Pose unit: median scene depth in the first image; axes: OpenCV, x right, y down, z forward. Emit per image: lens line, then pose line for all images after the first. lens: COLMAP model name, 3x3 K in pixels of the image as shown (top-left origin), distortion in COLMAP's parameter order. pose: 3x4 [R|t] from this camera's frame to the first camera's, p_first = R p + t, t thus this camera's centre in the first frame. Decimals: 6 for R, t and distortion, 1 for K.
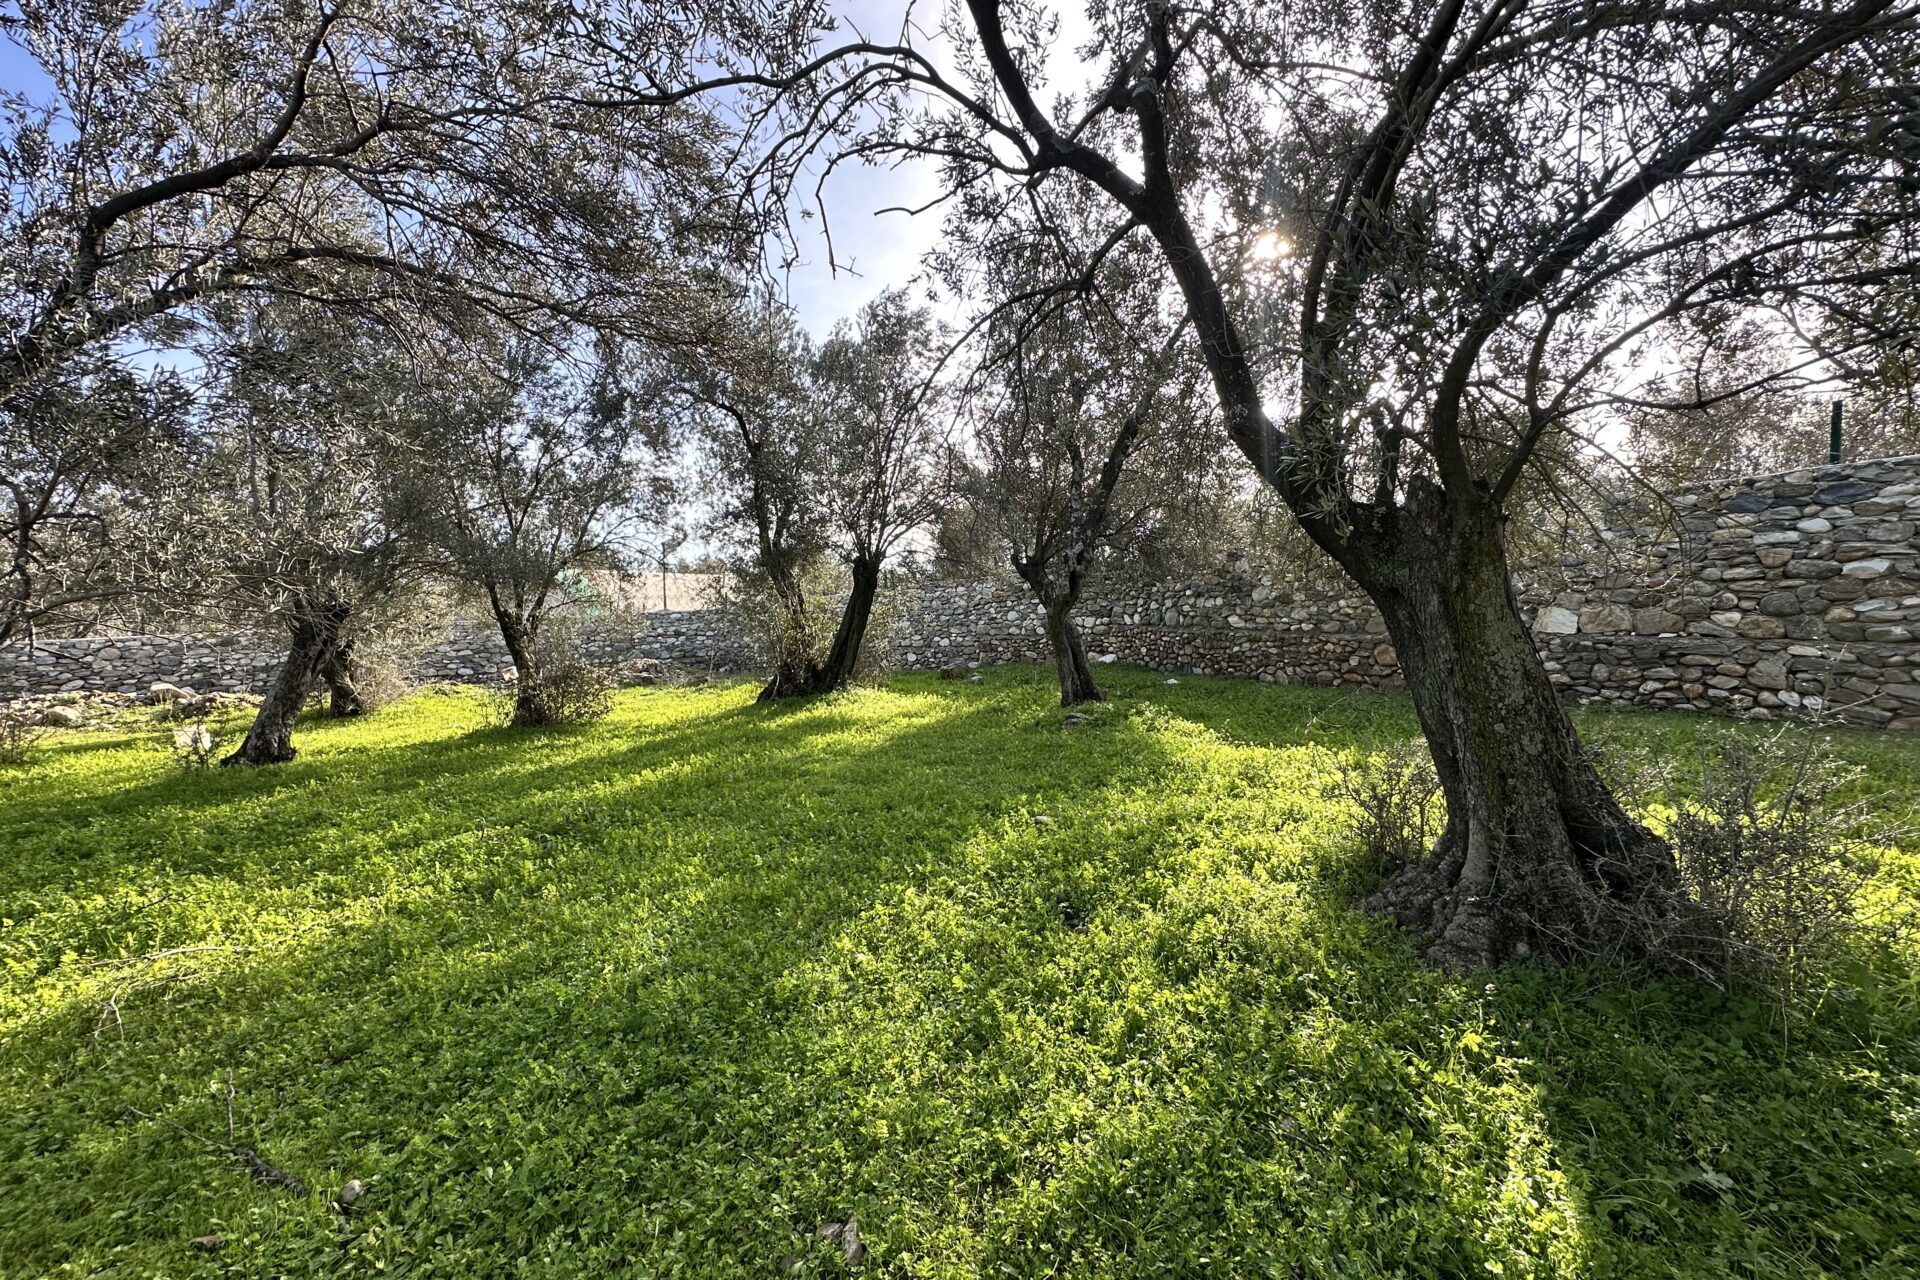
lens RADIAL K [[762.6, 0, 958.5], [0, 762.6, 642.7], [0, 0, 1]] dist [-0.003544, 0.000517]
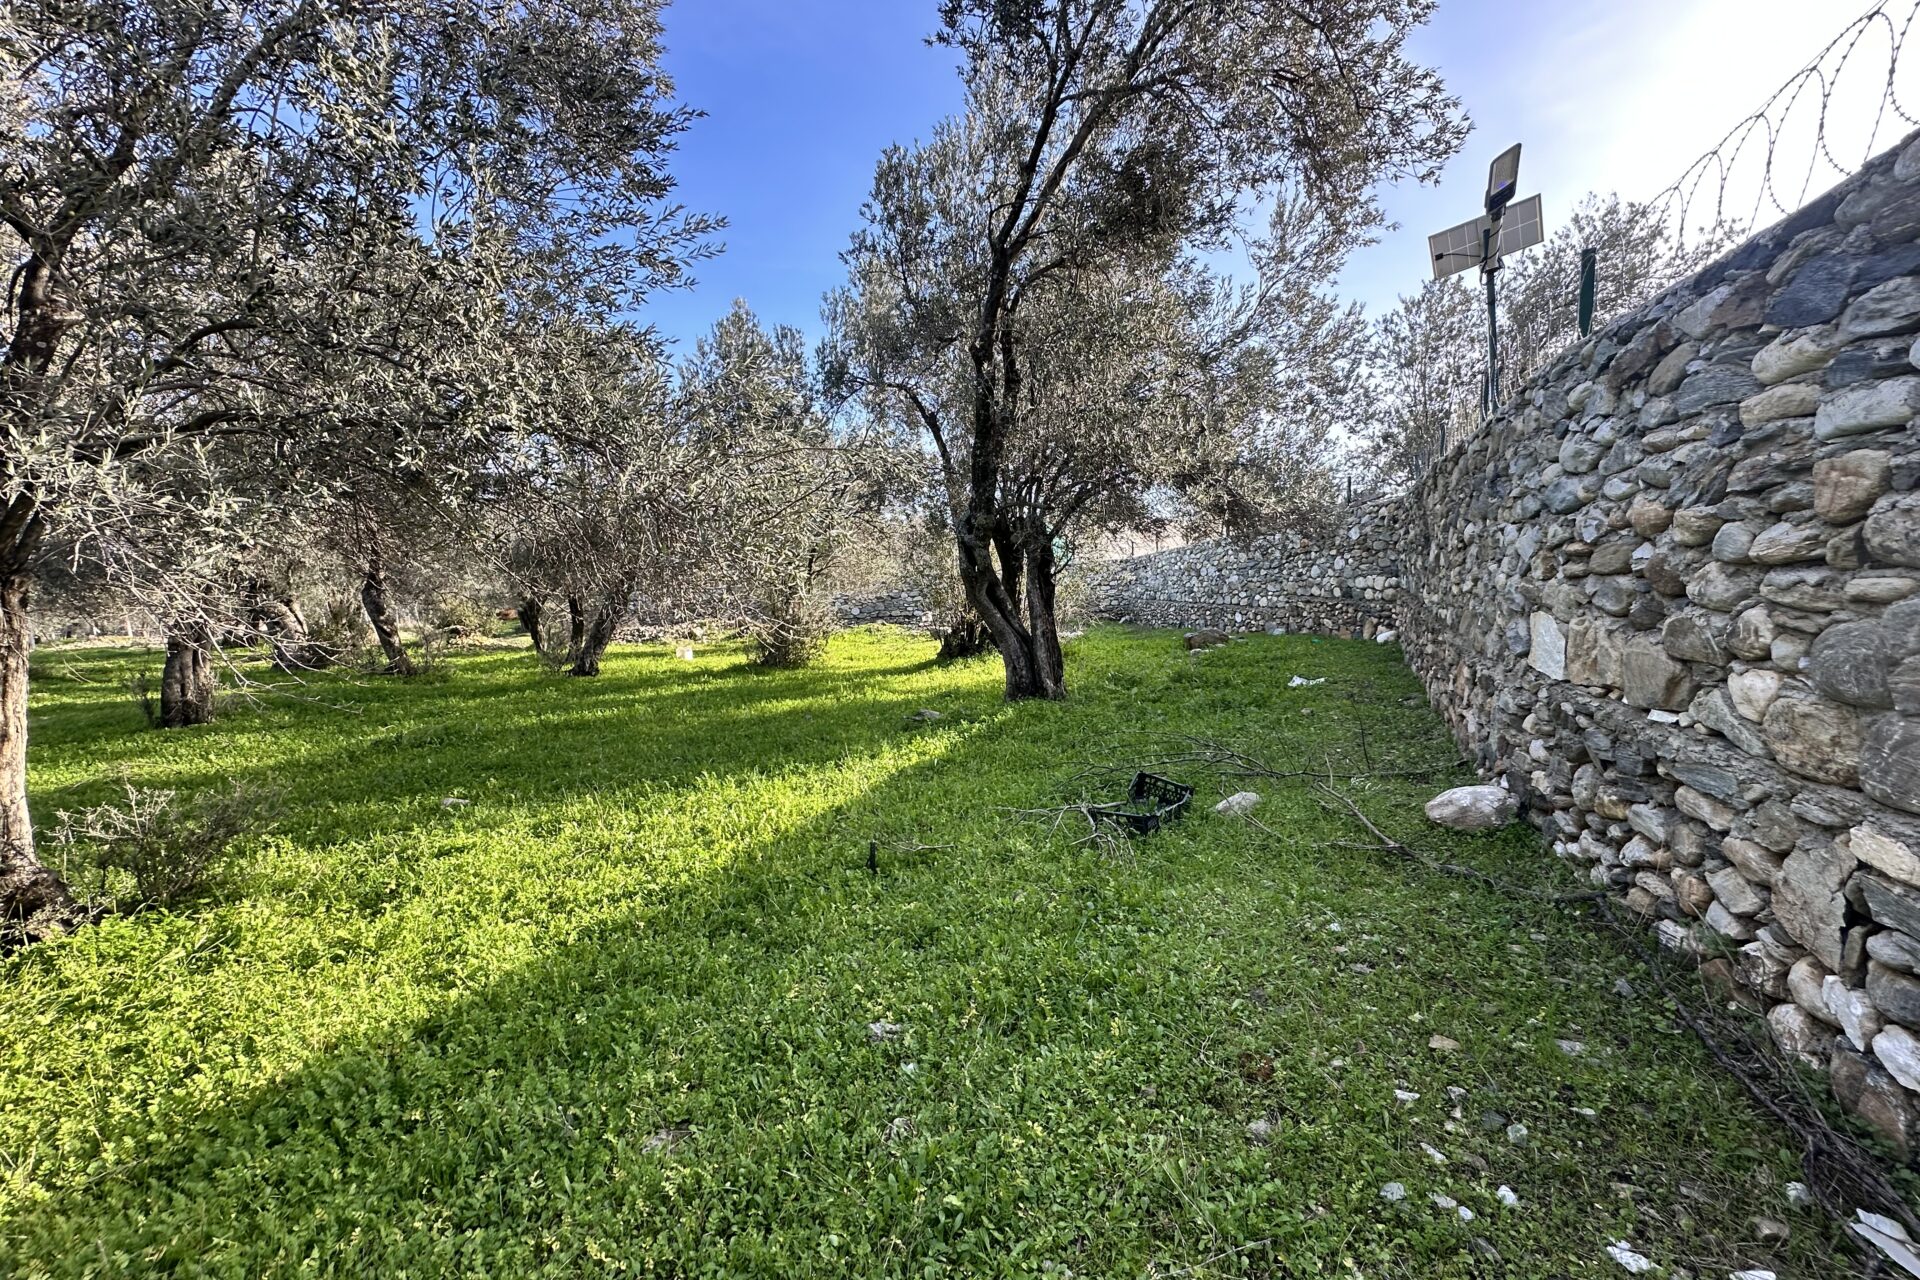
lens RADIAL K [[762.6, 0, 960.6], [0, 762.6, 643.5], [0, 0, 1]] dist [-0.003544, 0.000517]
pose [[0.685820, 0.068330, -0.724556, 1.028491], [-0.006160, 0.996092, 0.088107, -0.076391], [0.727745, -0.055962, 0.683561, 0.572340]]
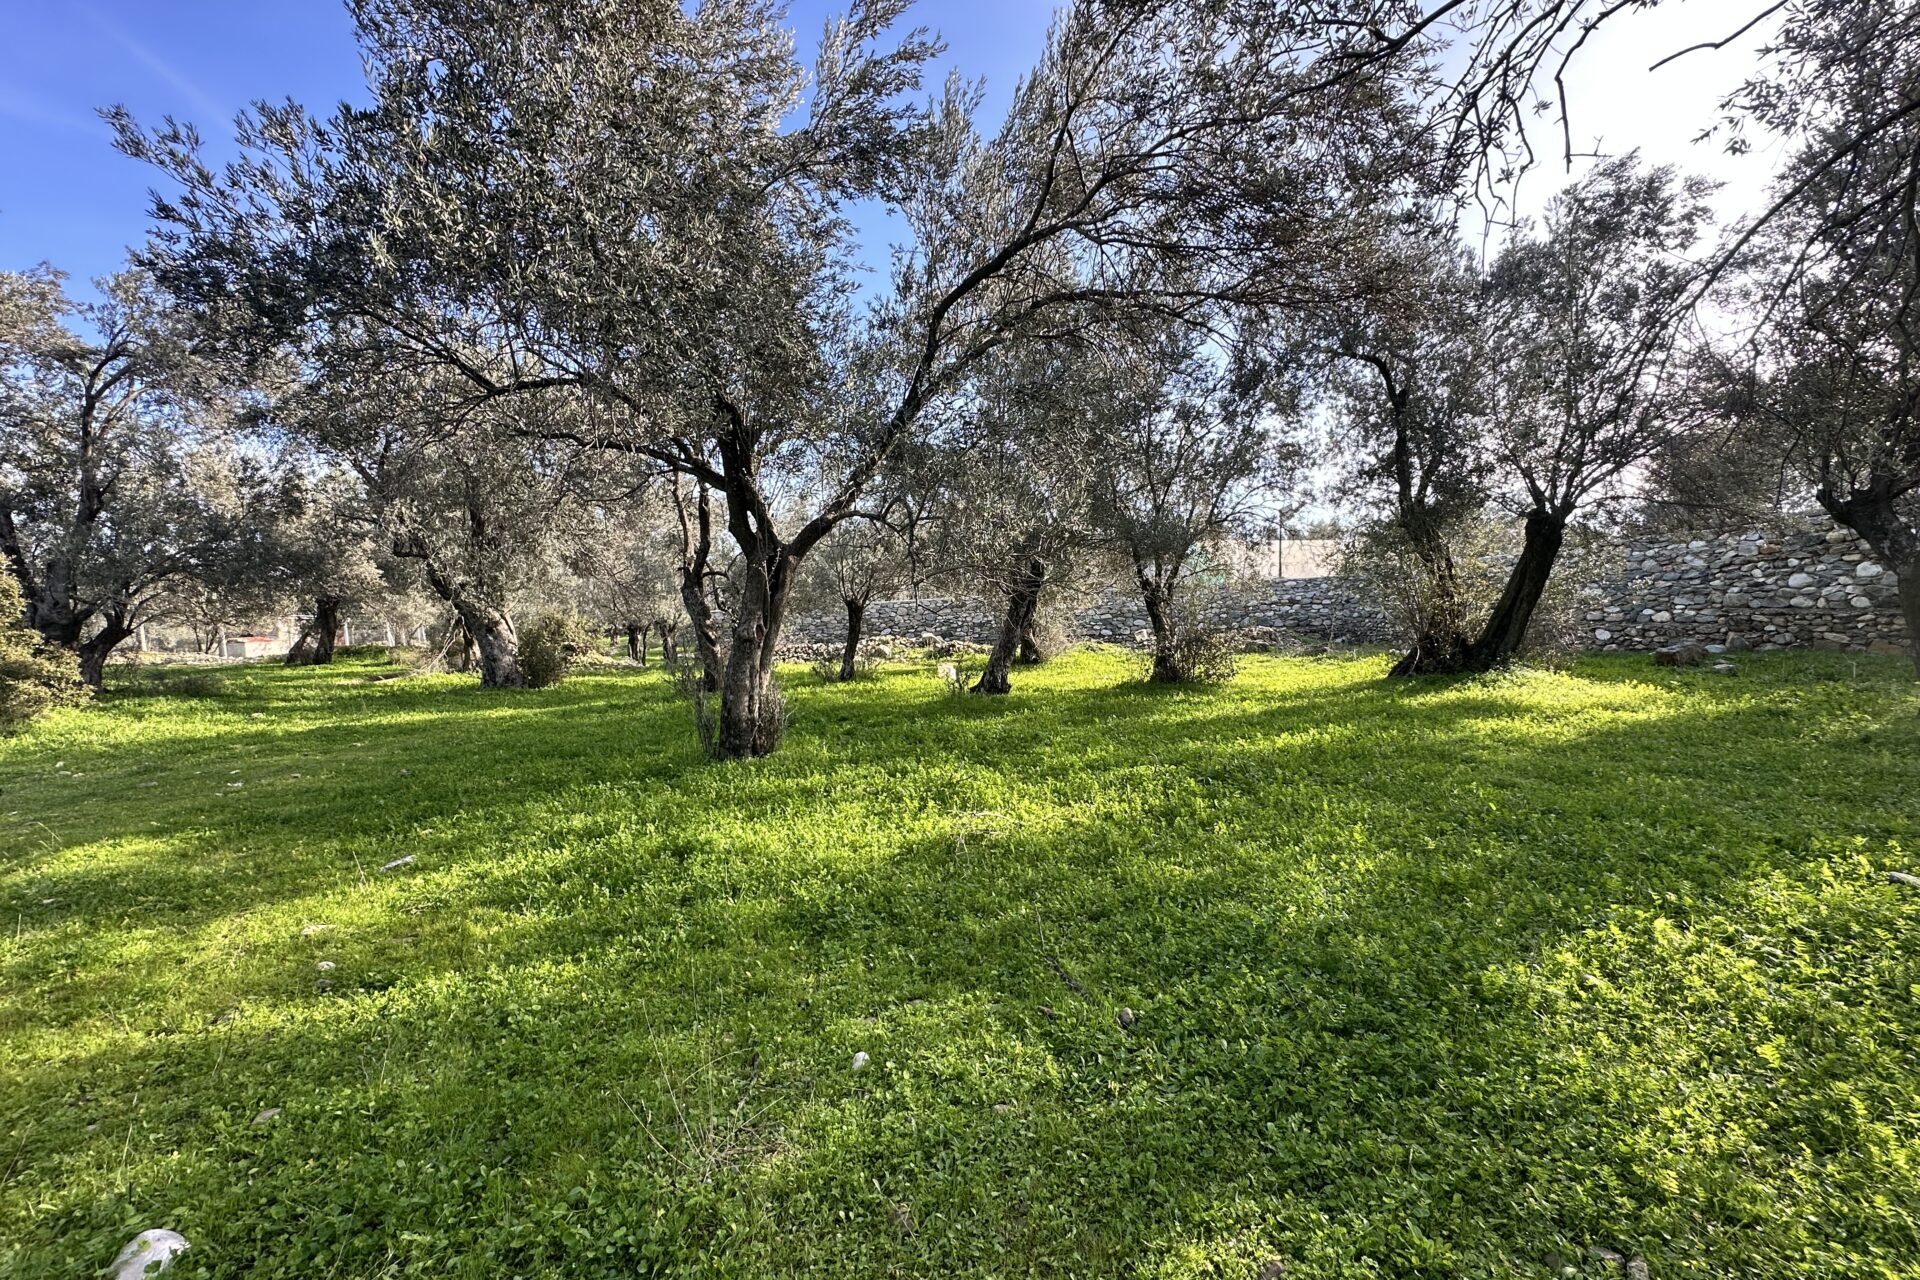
lens RADIAL K [[762.6, 0, 961.6], [0, 762.6, 640.5], [0, 0, 1]] dist [-0.003544, 0.000517]
pose [[0.731813, 0.044549, -0.680048, -0.036245], [-0.018325, 0.998787, 0.045709, 0.003865], [0.681259, -0.020989, 0.731742, -0.040365]]
